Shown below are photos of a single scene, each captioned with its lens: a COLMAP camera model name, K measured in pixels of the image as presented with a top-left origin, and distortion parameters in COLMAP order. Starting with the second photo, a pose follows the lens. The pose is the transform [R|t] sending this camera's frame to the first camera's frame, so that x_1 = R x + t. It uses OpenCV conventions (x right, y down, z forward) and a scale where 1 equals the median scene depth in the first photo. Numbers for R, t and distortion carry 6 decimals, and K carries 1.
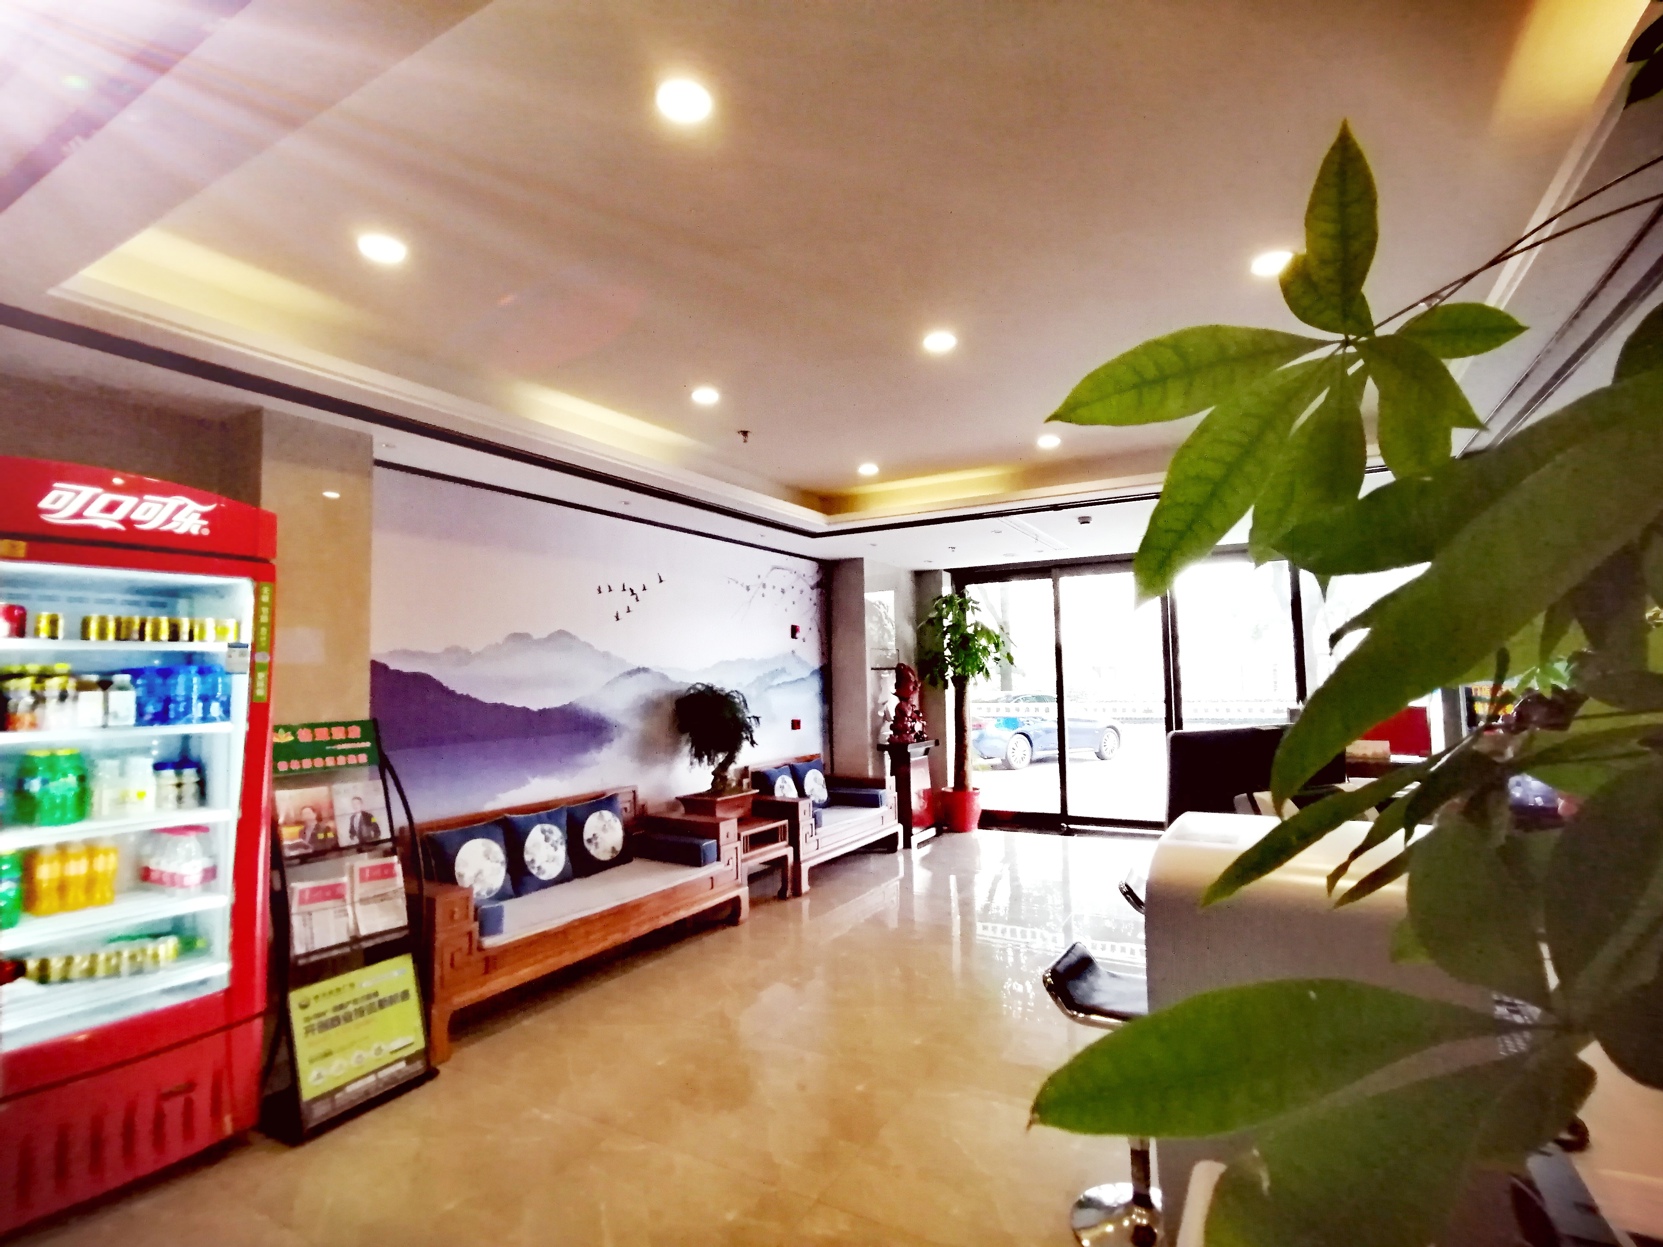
lens RADIAL K [[806.0, 0, 832.4], [0, 806.0, 623.3], [0, 0, 1]] dist [-0.016524, 0.011249]
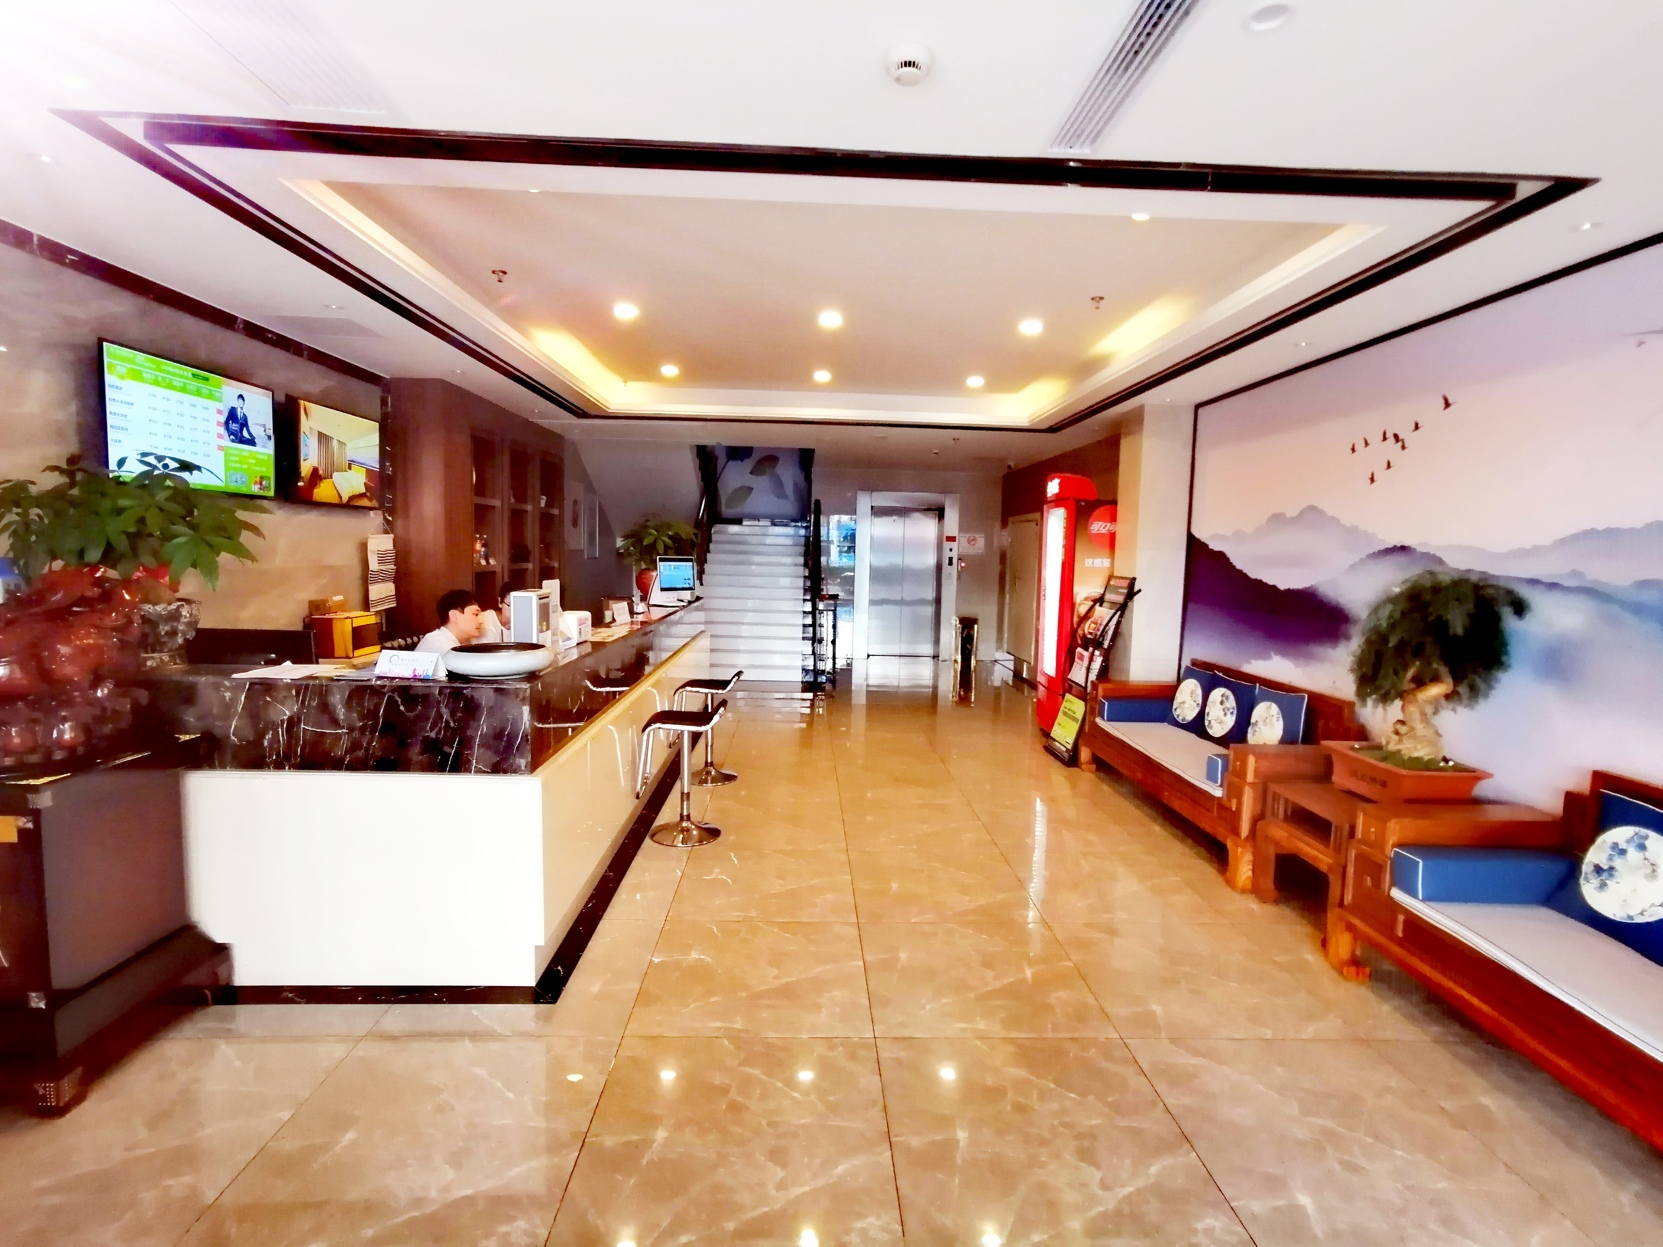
lens RADIAL K [[806.0, 0, 833.1], [0, 806.0, 619.8], [0, 0, 1]] dist [-0.016524, 0.011249]
pose [[-0.853772, 0.050021, -0.518239, 0.597565], [0.033029, 0.998573, 0.041969, 0.081409], [0.519599, 0.018715, -0.854205, 1.490301]]
